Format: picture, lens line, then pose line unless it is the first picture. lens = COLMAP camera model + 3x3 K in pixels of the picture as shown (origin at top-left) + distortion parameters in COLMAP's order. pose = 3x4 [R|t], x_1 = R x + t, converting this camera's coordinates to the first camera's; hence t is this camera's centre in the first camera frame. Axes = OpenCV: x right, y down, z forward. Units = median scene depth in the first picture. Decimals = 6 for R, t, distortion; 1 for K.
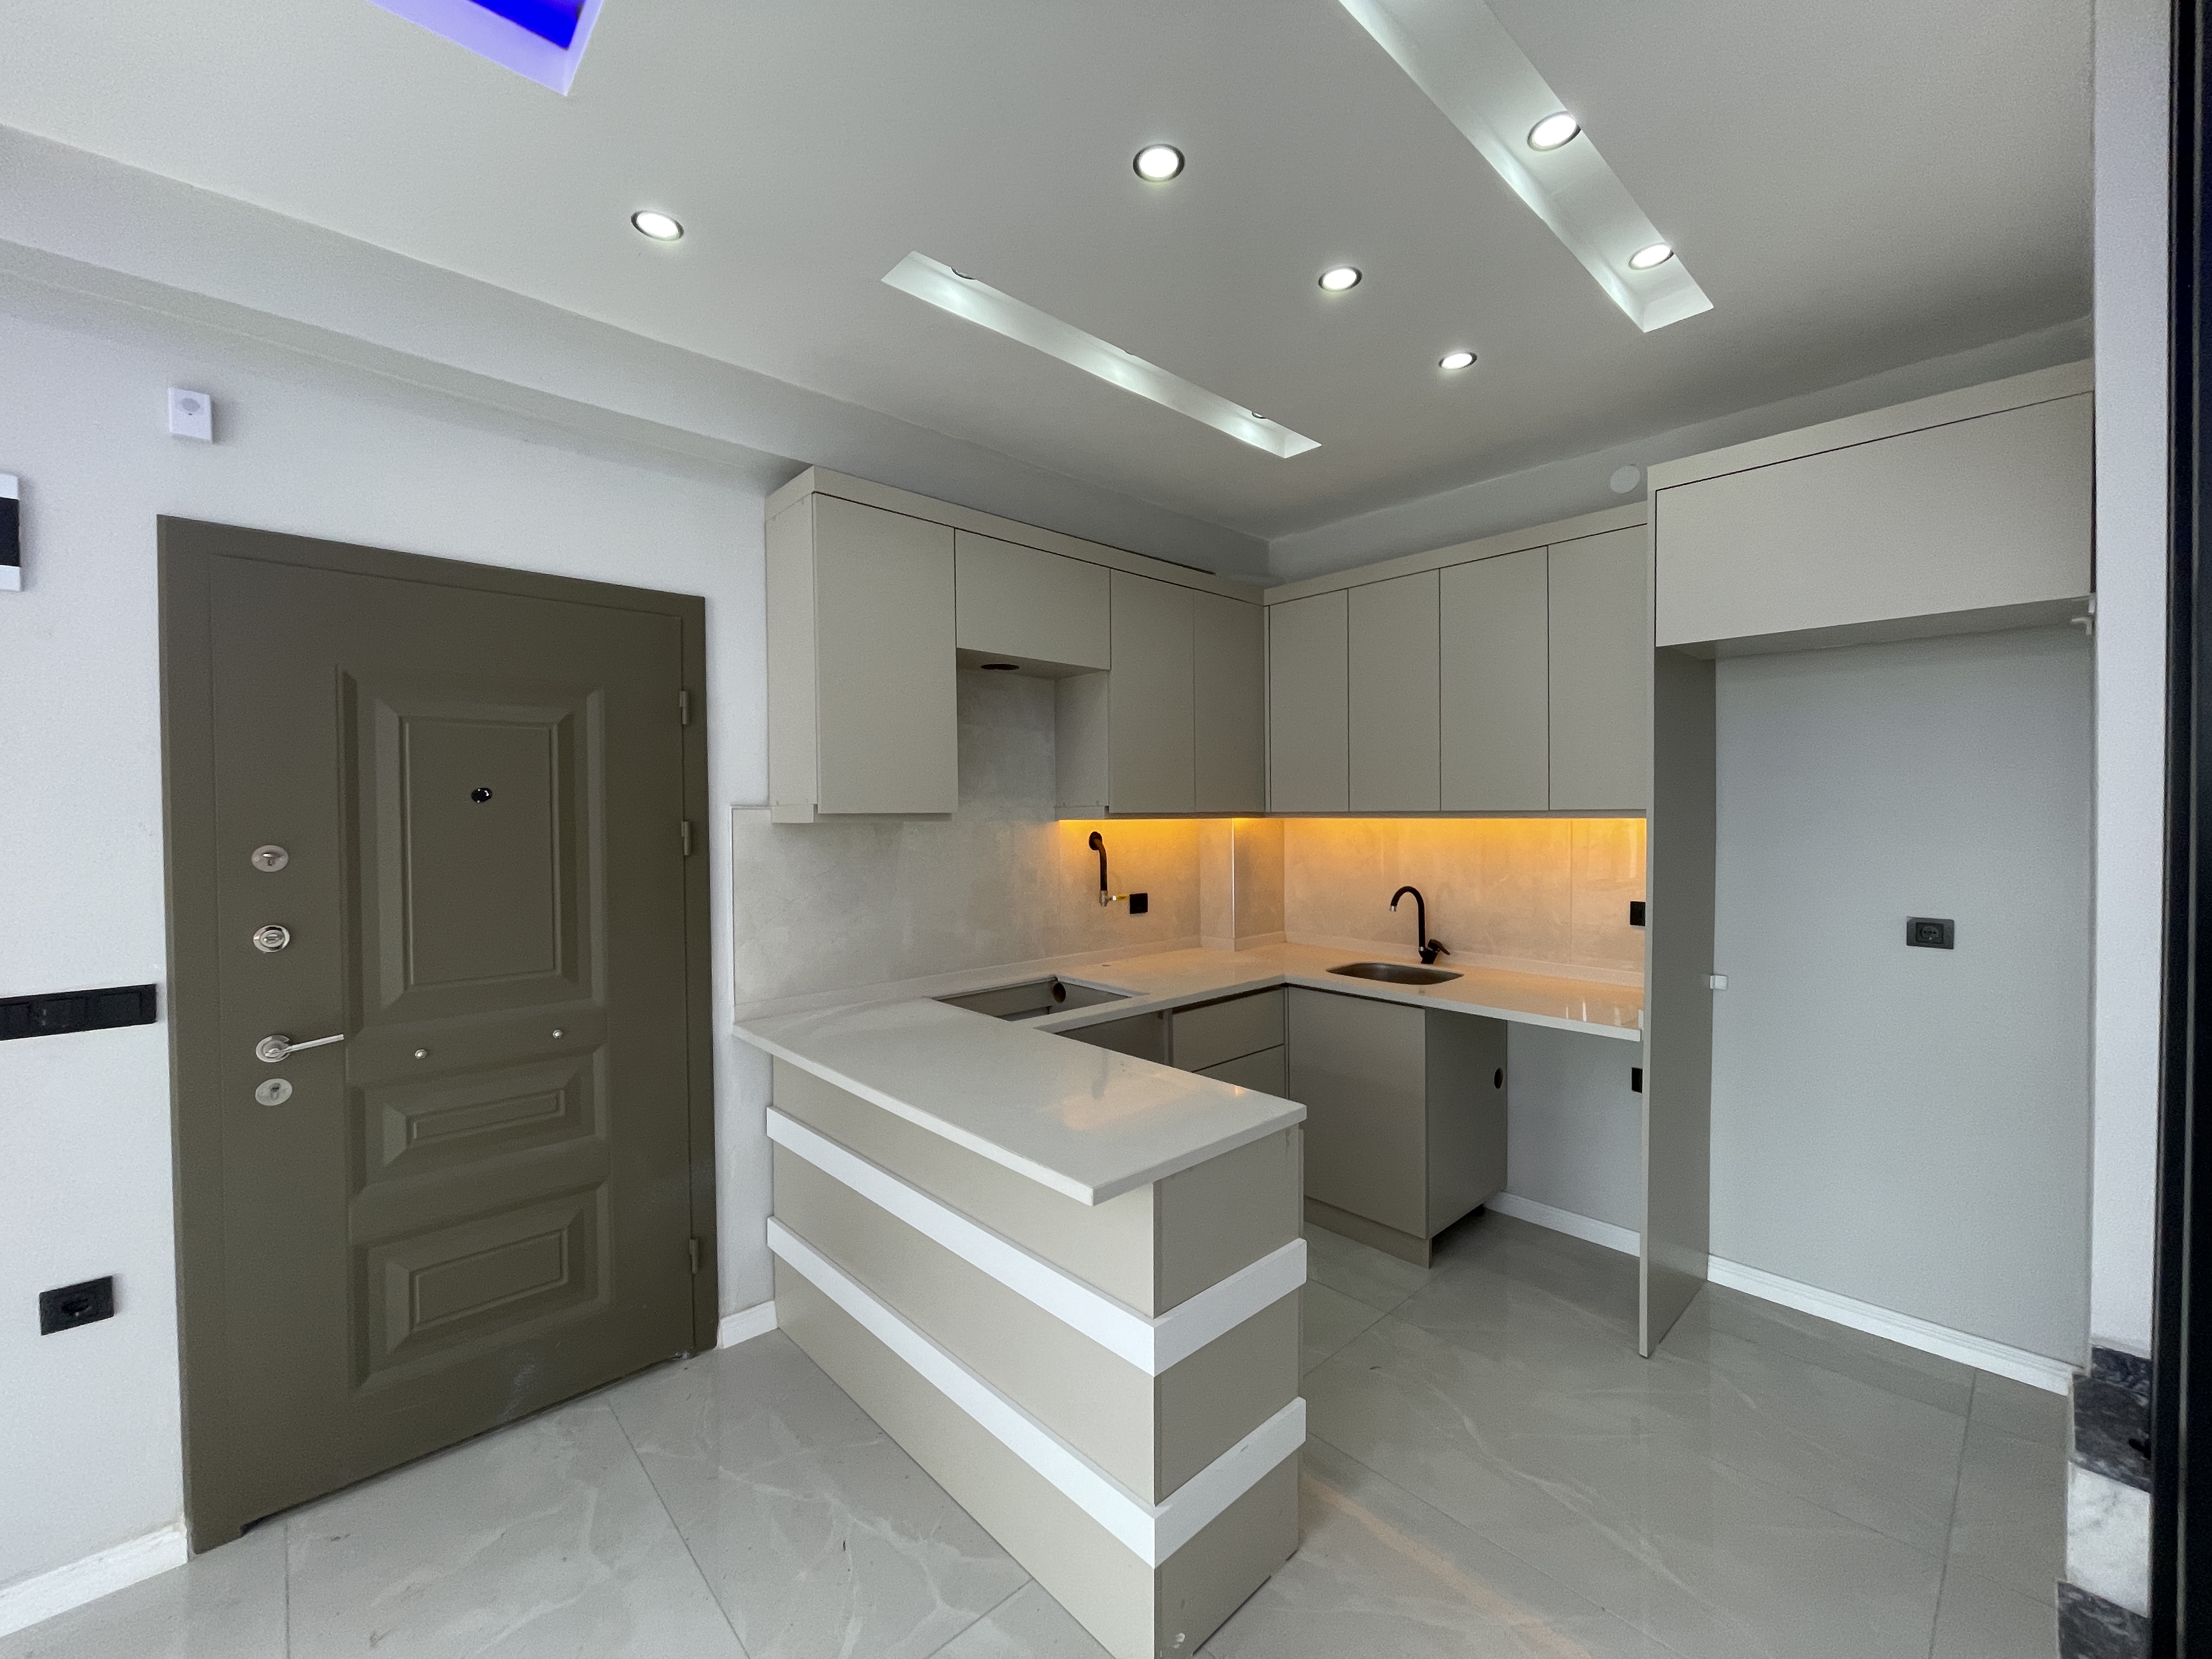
lens RADIAL K [[892.1, 0, 1097.0], [0, 892.1, 827.3], [0, 0, 1]] dist [-0.004201, 0.000358]
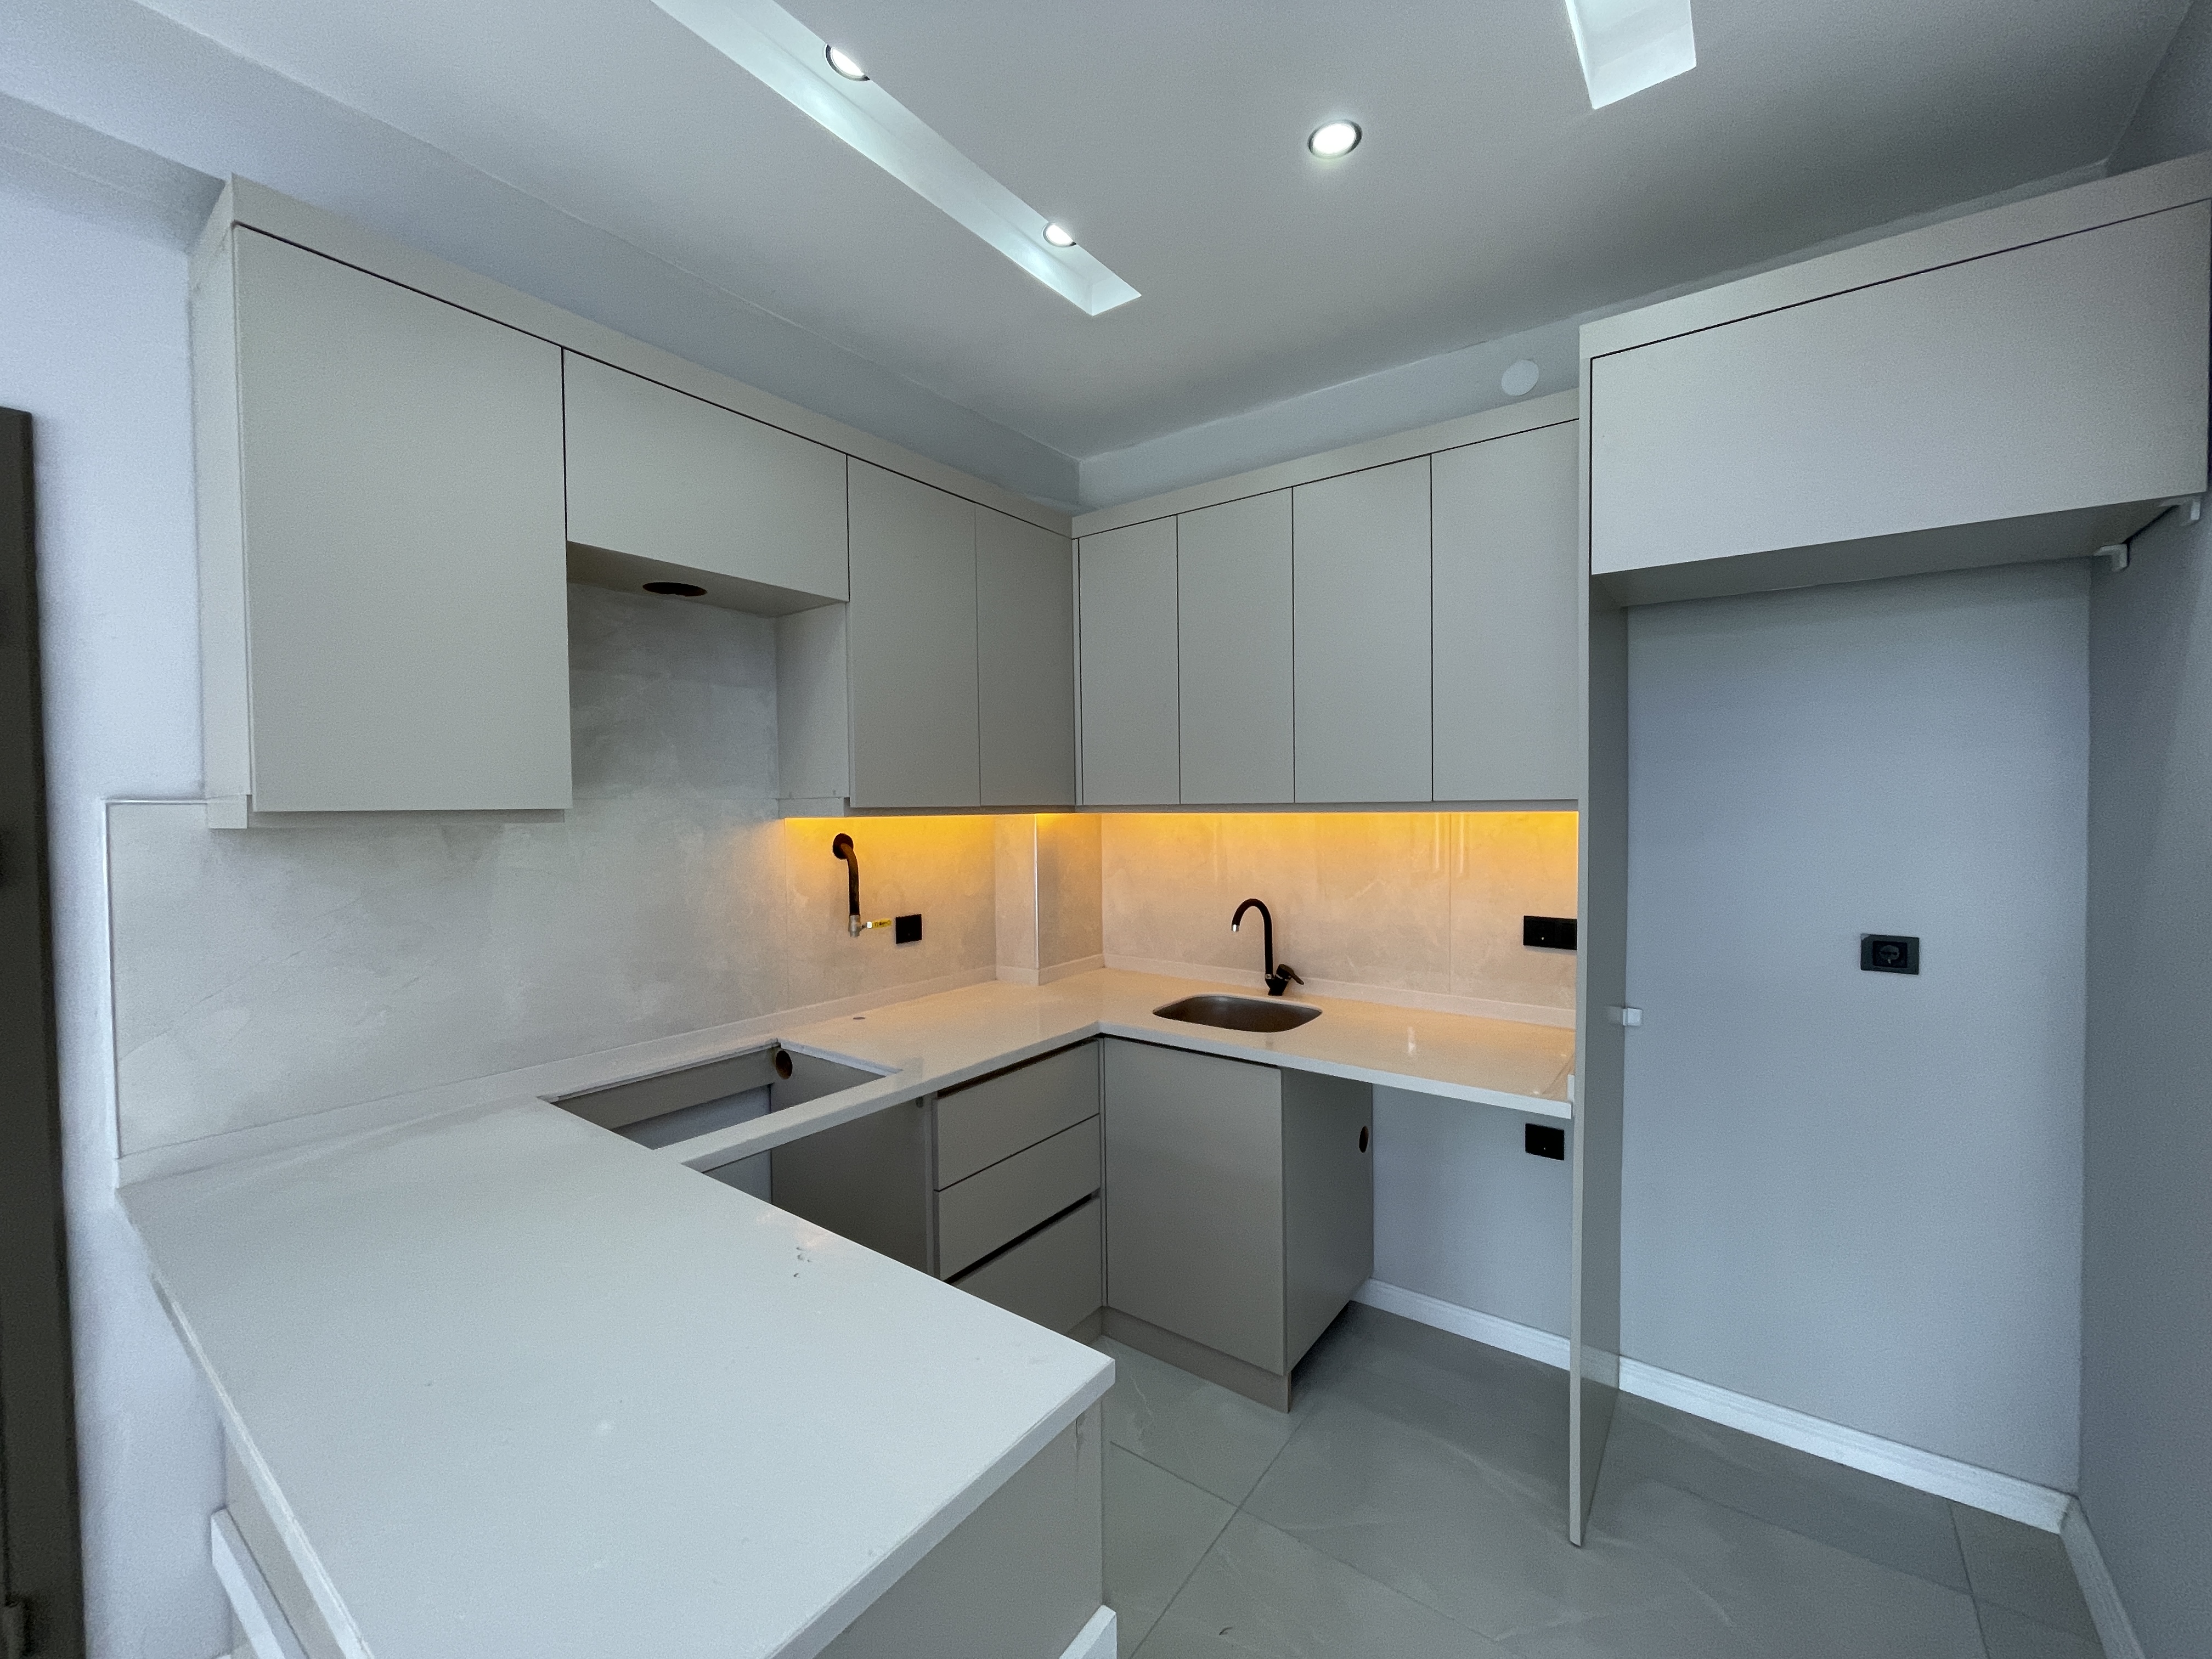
lens RADIAL K [[892.1, 0, 1095.5], [0, 892.1, 834.9], [0, 0, 1]] dist [-0.004201, 0.000358]
pose [[0.982627, -0.010478, 0.185294, 0.077080], [0.007760, 0.999851, 0.015391, -0.004360], [-0.185428, -0.013686, 0.982563, 0.291856]]
